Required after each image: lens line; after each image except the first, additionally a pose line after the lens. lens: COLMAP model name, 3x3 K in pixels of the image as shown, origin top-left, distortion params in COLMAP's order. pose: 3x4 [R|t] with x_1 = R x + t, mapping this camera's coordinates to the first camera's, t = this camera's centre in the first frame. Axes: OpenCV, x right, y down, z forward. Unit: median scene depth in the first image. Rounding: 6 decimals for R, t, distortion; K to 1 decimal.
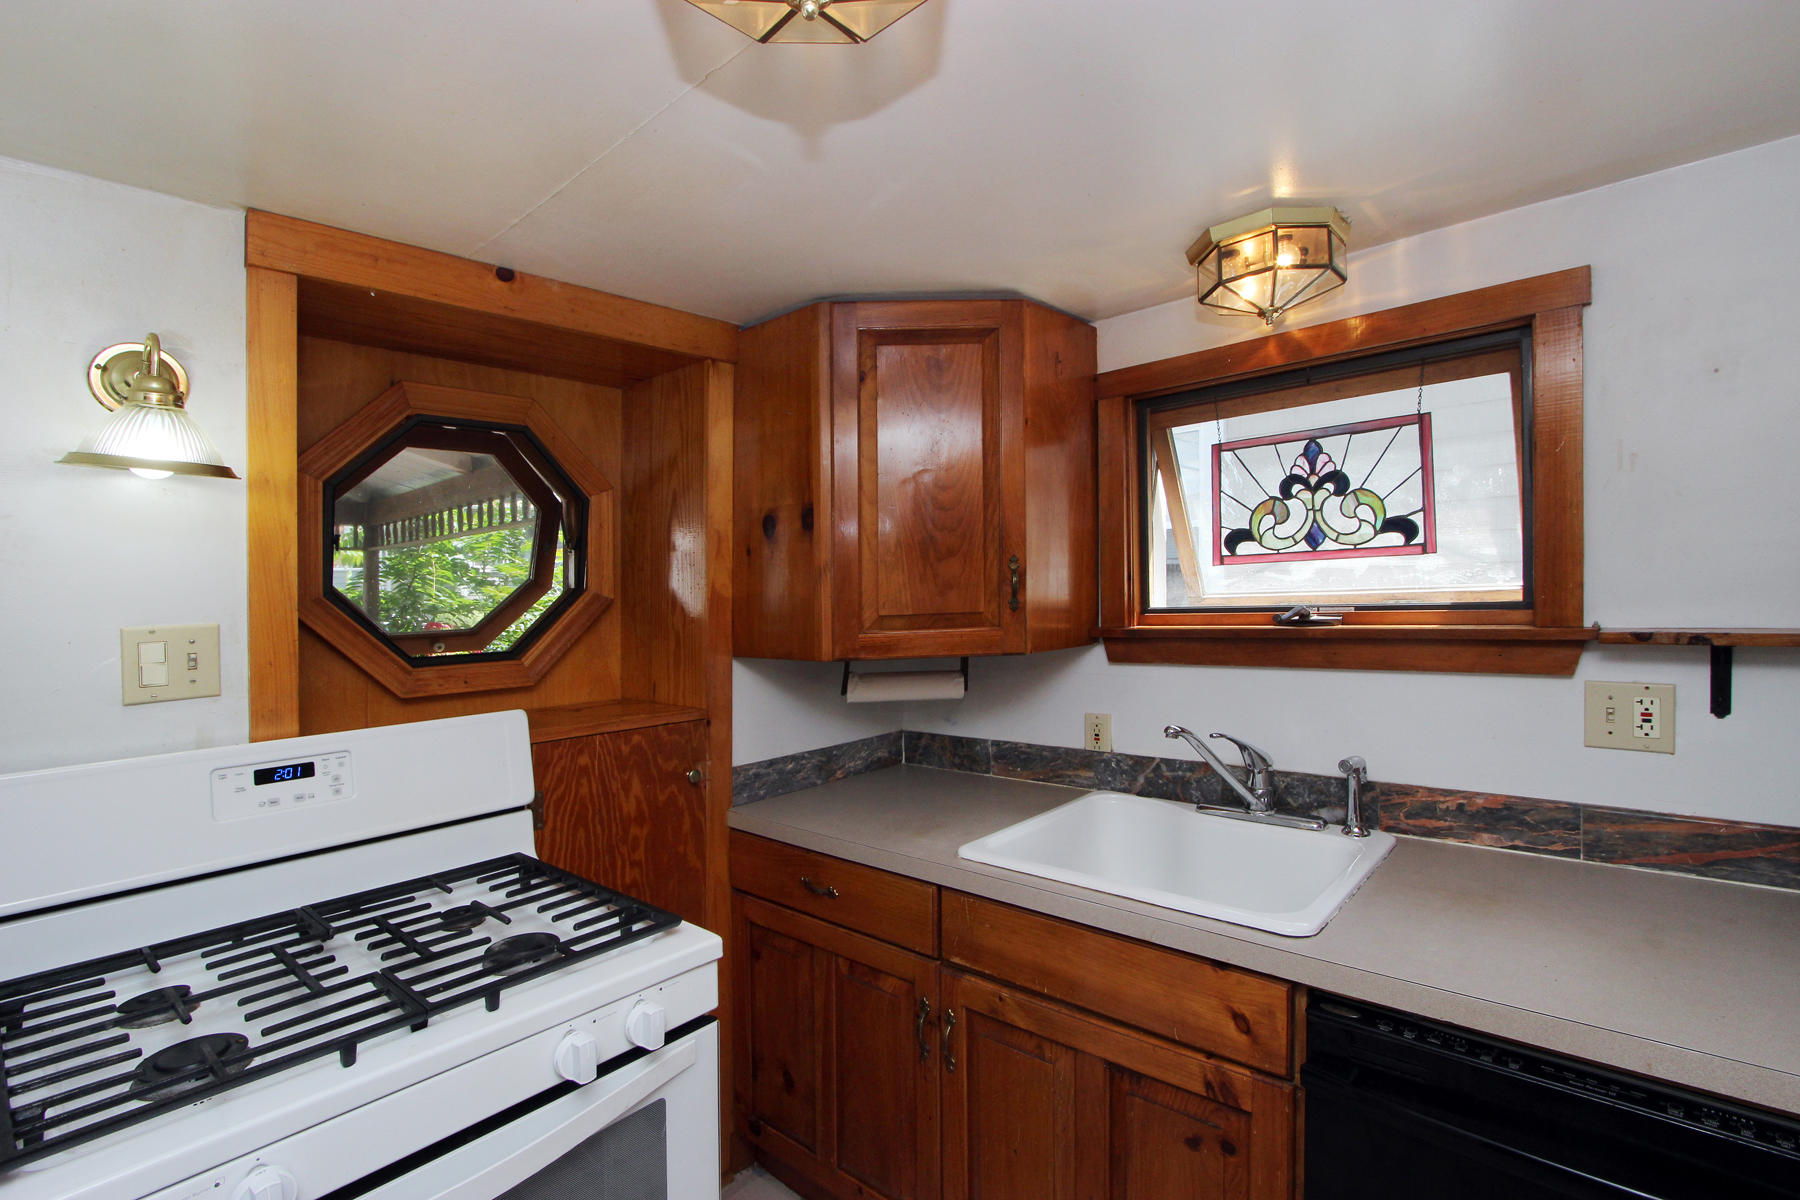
lens RADIAL K [[837.6, 0, 857.5], [0, 837.6, 567.4], [0, 0, 1]] dist [-0.012815, 0.003470]
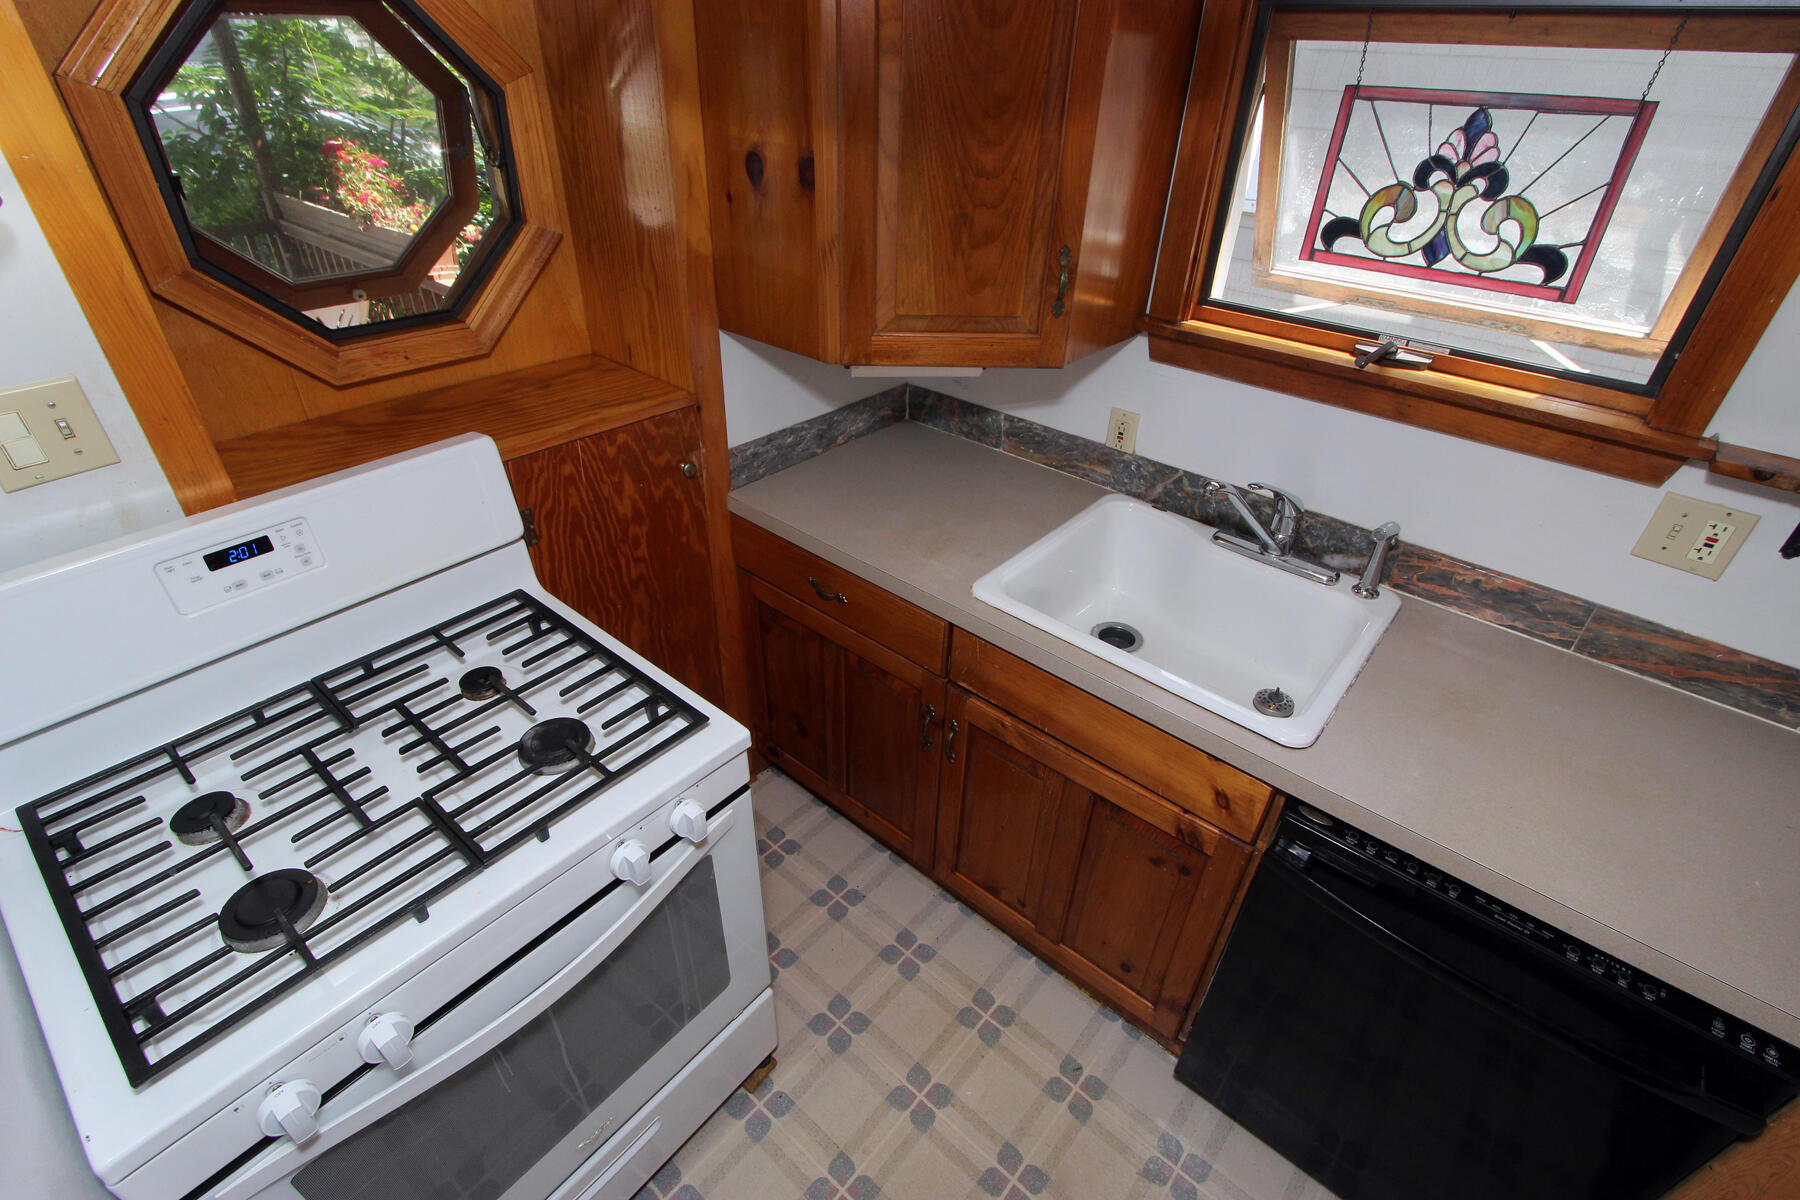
lens RADIAL K [[837.6, 0, 888.4], [0, 837.6, 608.2], [0, 0, 1]] dist [-0.012815, 0.003470]
pose [[0.998046, -0.003392, 0.062384, -0.038279], [-0.032725, 0.822208, 0.568245, -0.190218], [-0.053220, -0.569177, 0.820491, 0.157998]]
